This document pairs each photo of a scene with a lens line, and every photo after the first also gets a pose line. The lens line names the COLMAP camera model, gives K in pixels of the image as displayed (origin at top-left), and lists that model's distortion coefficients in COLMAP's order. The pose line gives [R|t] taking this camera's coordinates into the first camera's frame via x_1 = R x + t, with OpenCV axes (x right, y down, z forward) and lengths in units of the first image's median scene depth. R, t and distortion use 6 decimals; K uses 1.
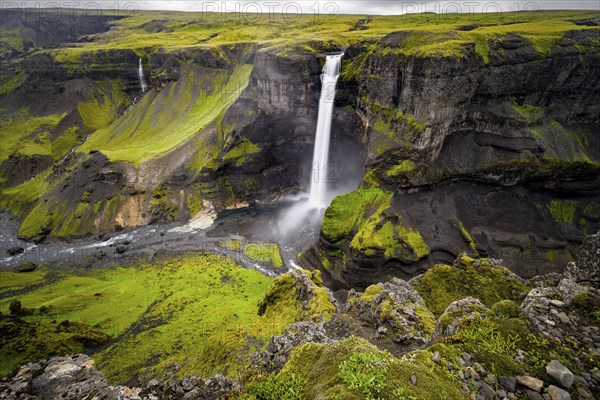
lens RADIAL K [[243.7, 0, 300.0], [0, 243.7, 200.0], [0, 0, 1]] dist [-0.001009, 0.000033]
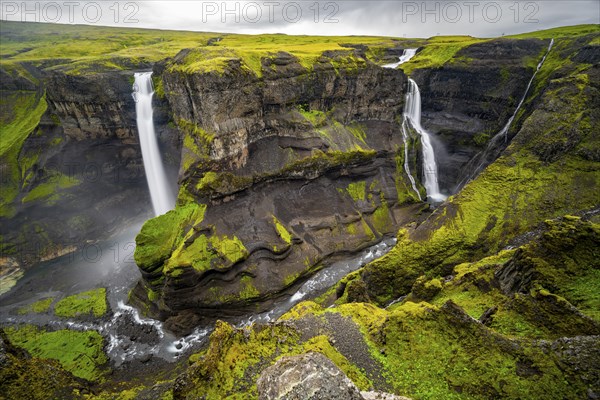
lens RADIAL K [[235.7, 0, 300.0], [0, 235.7, 200.0], [0, 0, 1]] dist [-0.000397, -0.000085]
pose [[0.918581, -0.198603, 0.341709, 0.389586], [0.210997, 0.977486, 0.000921, 0.029182], [-0.334199, 0.071254, 0.939805, -0.046103]]
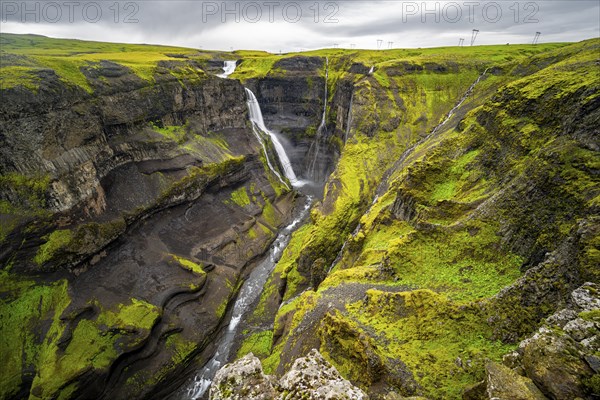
lens RADIAL K [[238.5, 0, 300.0], [0, 238.5, 200.0], [0, 0, 1]] dist [-0.000310, -0.000172]
pose [[0.443244, -0.420457, 0.791676, 0.226406], [0.479833, 0.857276, 0.186648, -0.029157], [-0.757162, 0.297141, 0.581732, 0.044897]]
